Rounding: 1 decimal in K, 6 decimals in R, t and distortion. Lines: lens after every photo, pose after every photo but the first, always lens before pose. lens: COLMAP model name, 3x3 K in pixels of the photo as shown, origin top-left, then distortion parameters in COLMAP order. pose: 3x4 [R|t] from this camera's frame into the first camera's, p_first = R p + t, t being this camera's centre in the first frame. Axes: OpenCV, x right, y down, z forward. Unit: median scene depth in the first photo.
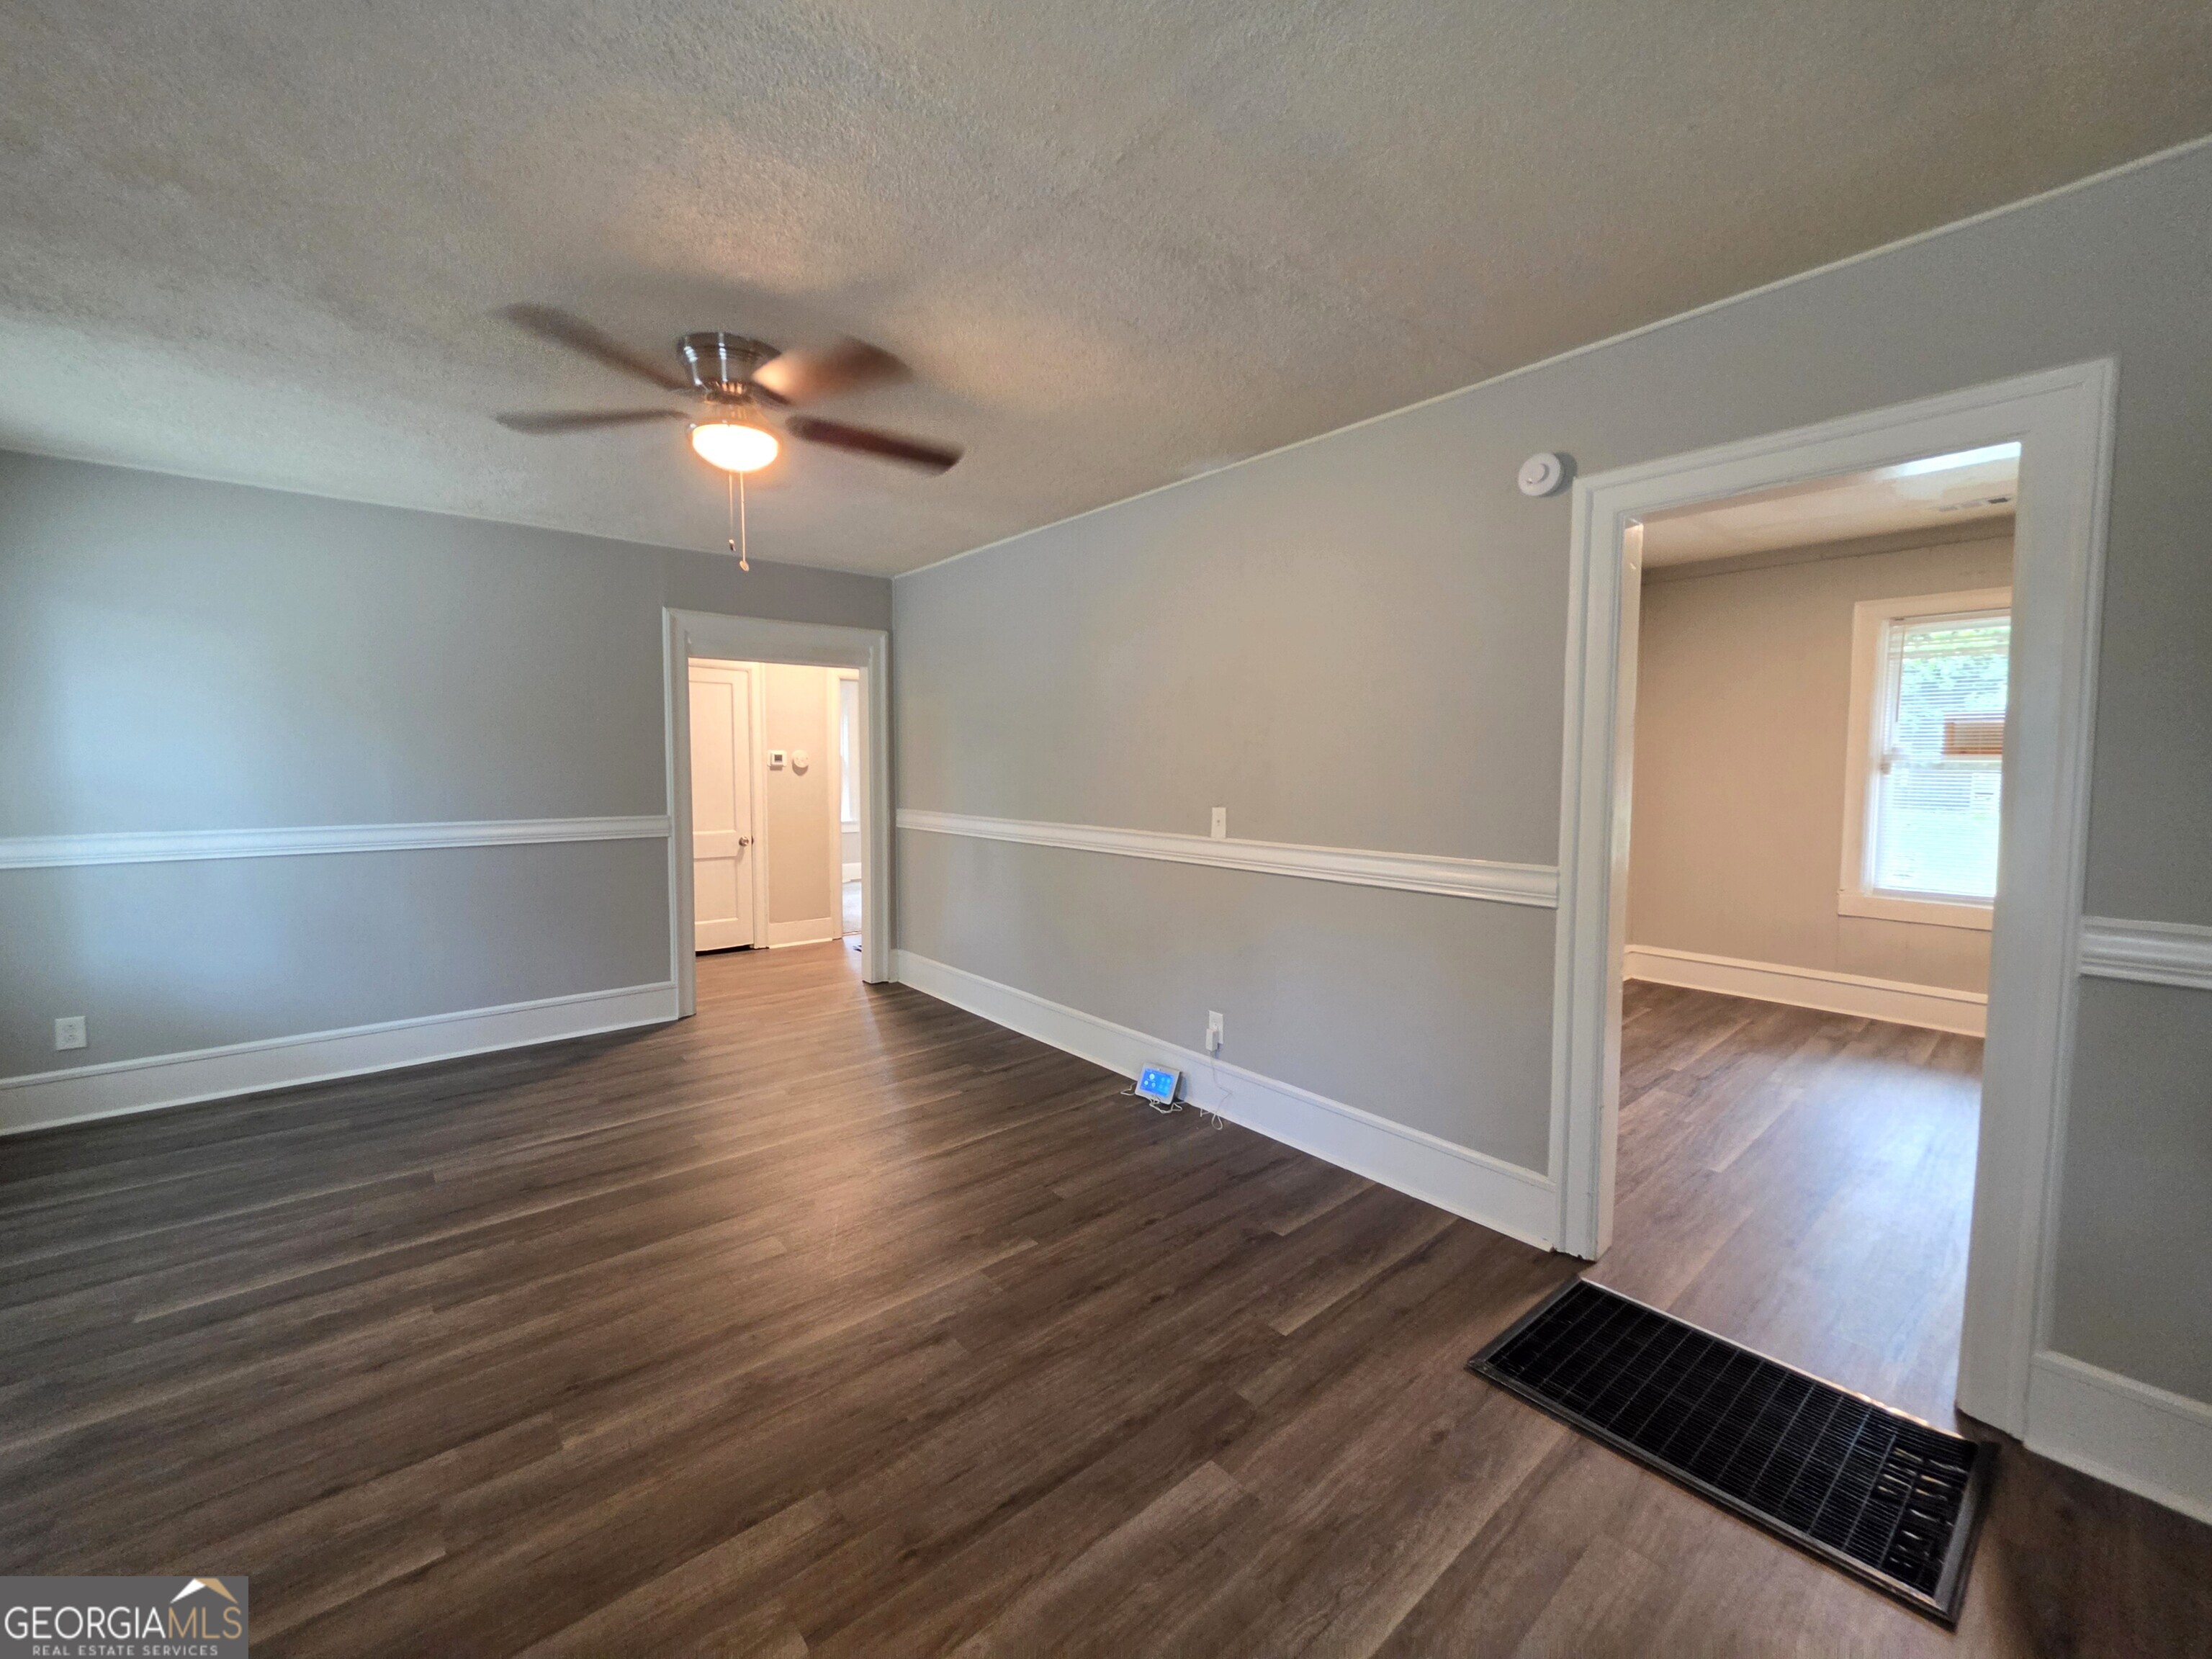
lens RADIAL K [[886.7, 0, 1108.1], [0, 886.7, 814.8], [0, 0, 1]] dist [-0.002274, 0.000511]
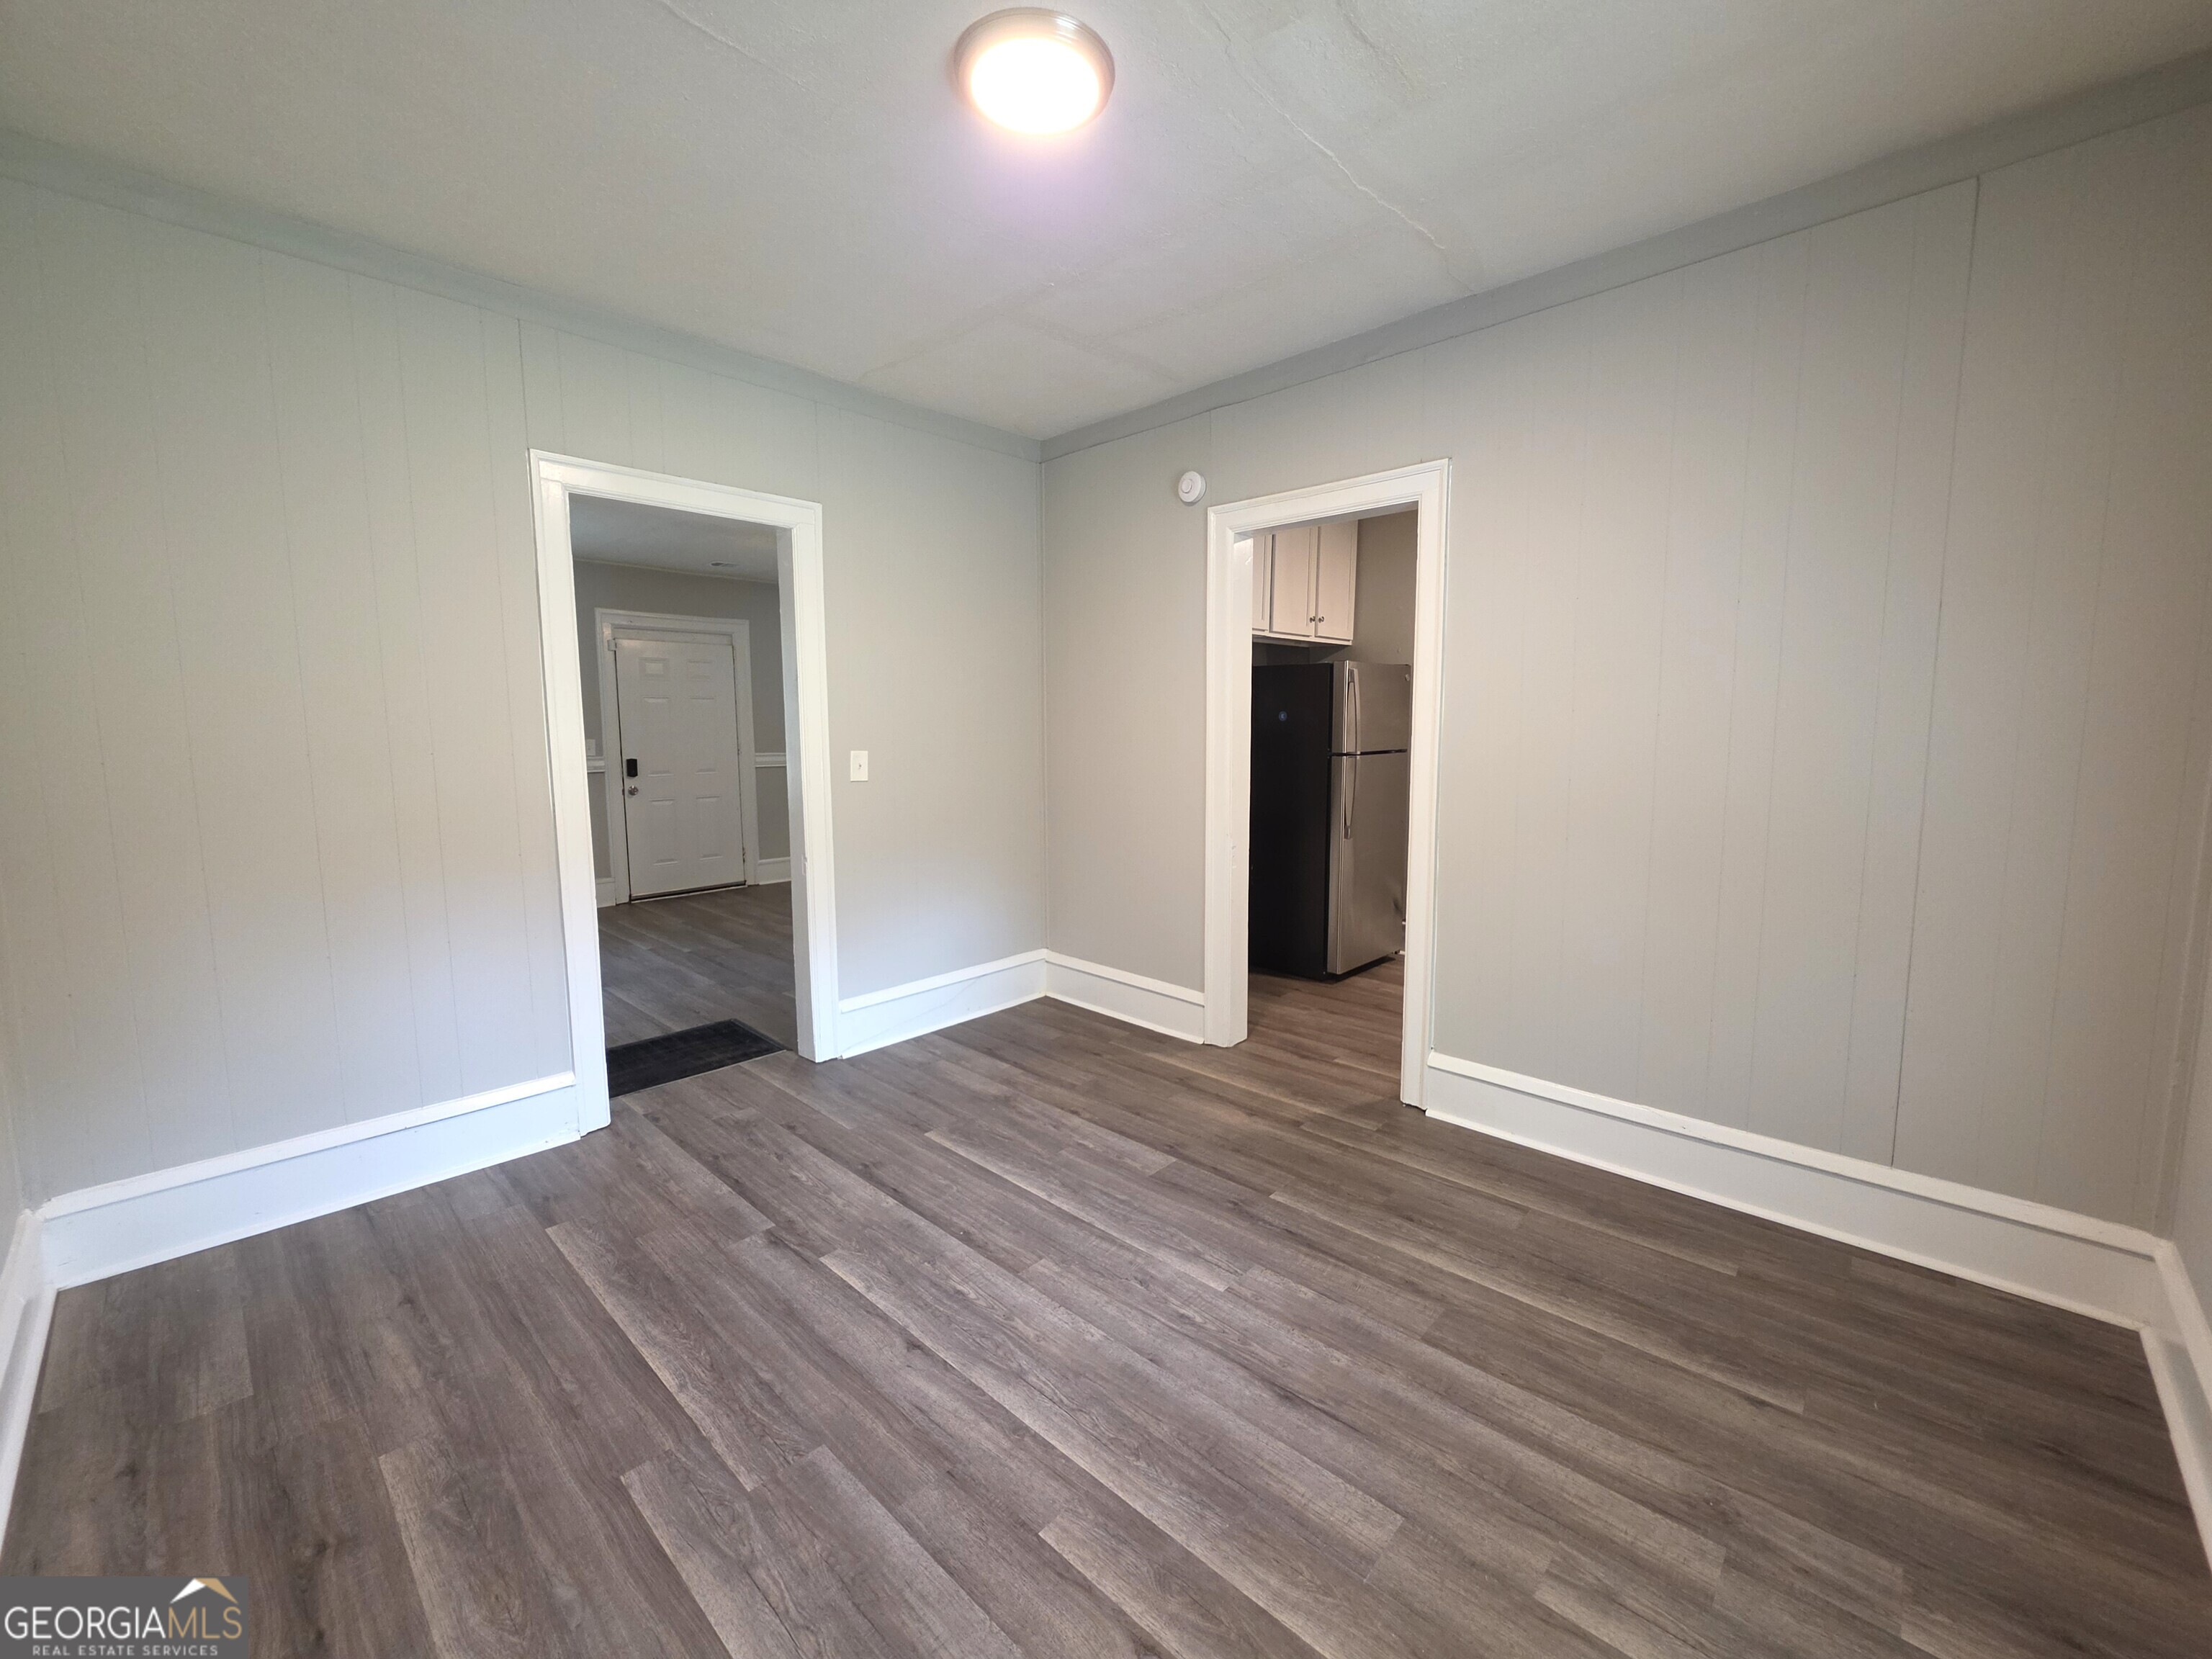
lens RADIAL K [[893.6, 0, 1109.6], [0, 893.6, 821.9], [0, 0, 1]] dist [-0.000647, 0.000149]
pose [[0.102670, 0.103196, -0.989348, 1.495271], [-0.053436, 0.993740, 0.098108, -0.032688], [0.993279, 0.042794, 0.107542, 0.991901]]
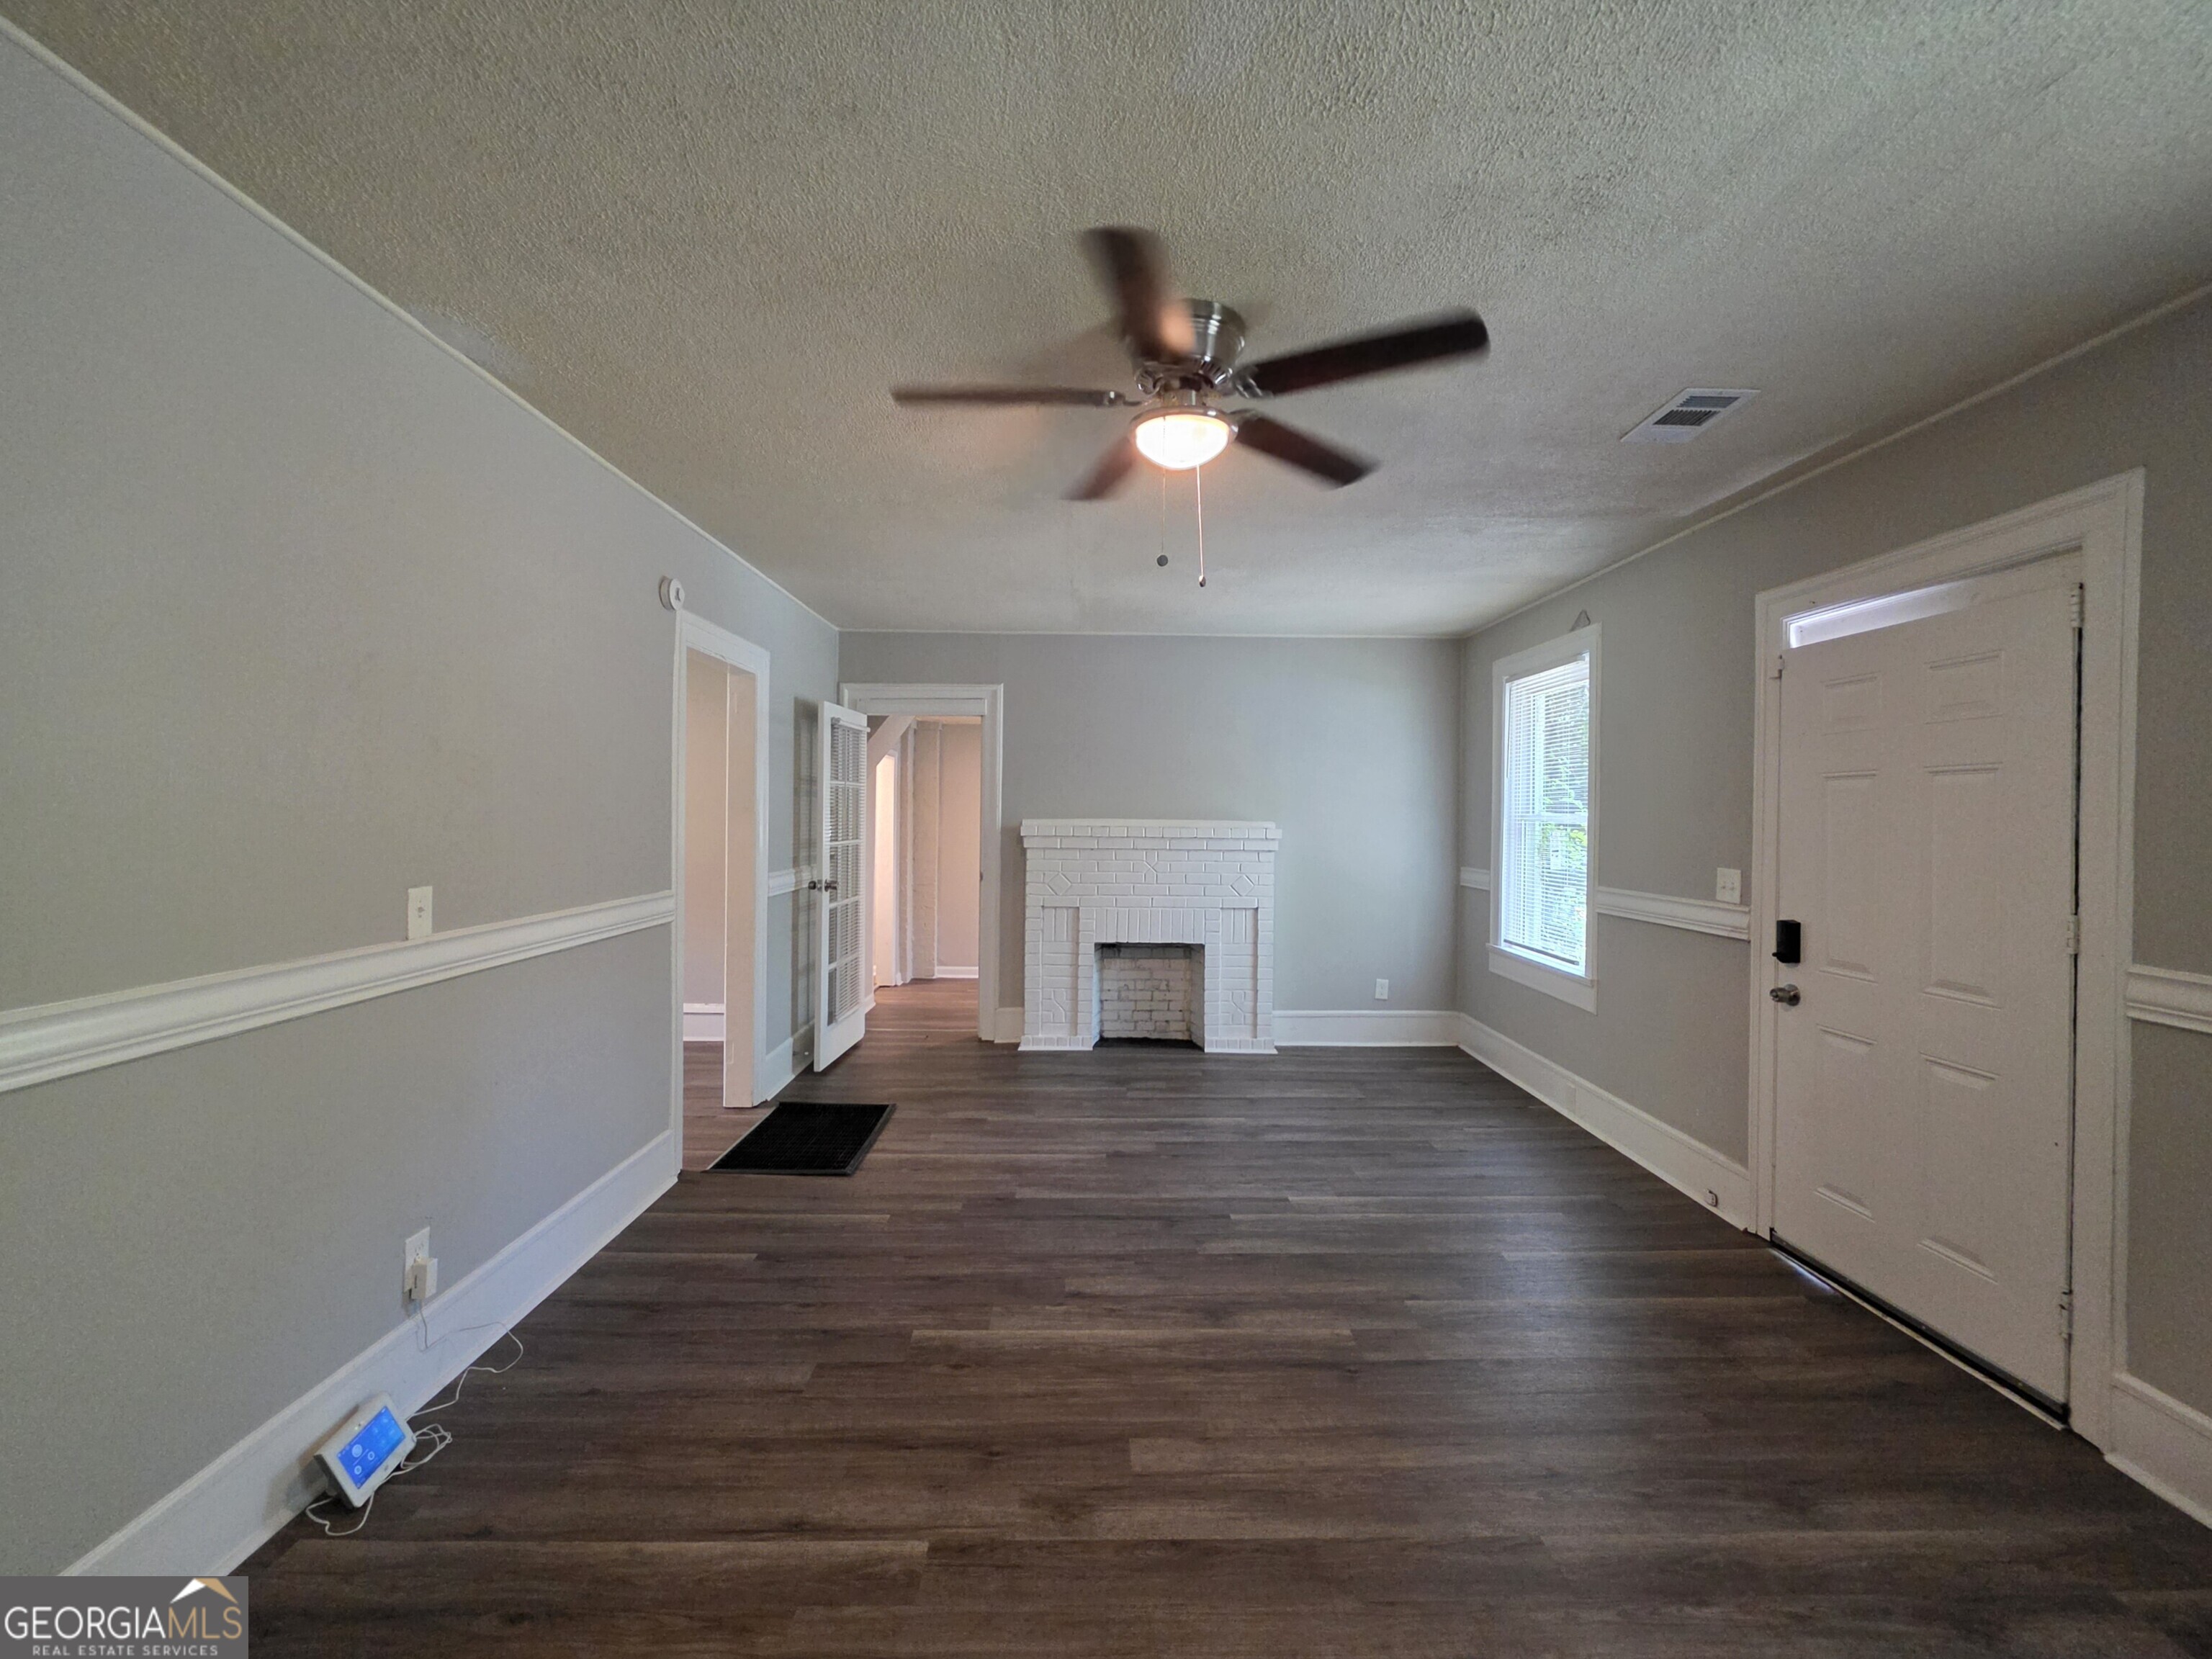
lens RADIAL K [[895.5, 0, 1109.6], [0, 895.5, 815.4], [0, 0, 1]] dist [-0.003958, 0.000170]
pose [[-0.772833, -0.013087, 0.634475, -0.639820], [0.023128, 0.998542, 0.048768, -0.077292], [-0.634188, 0.052364, -0.771403, 1.209534]]
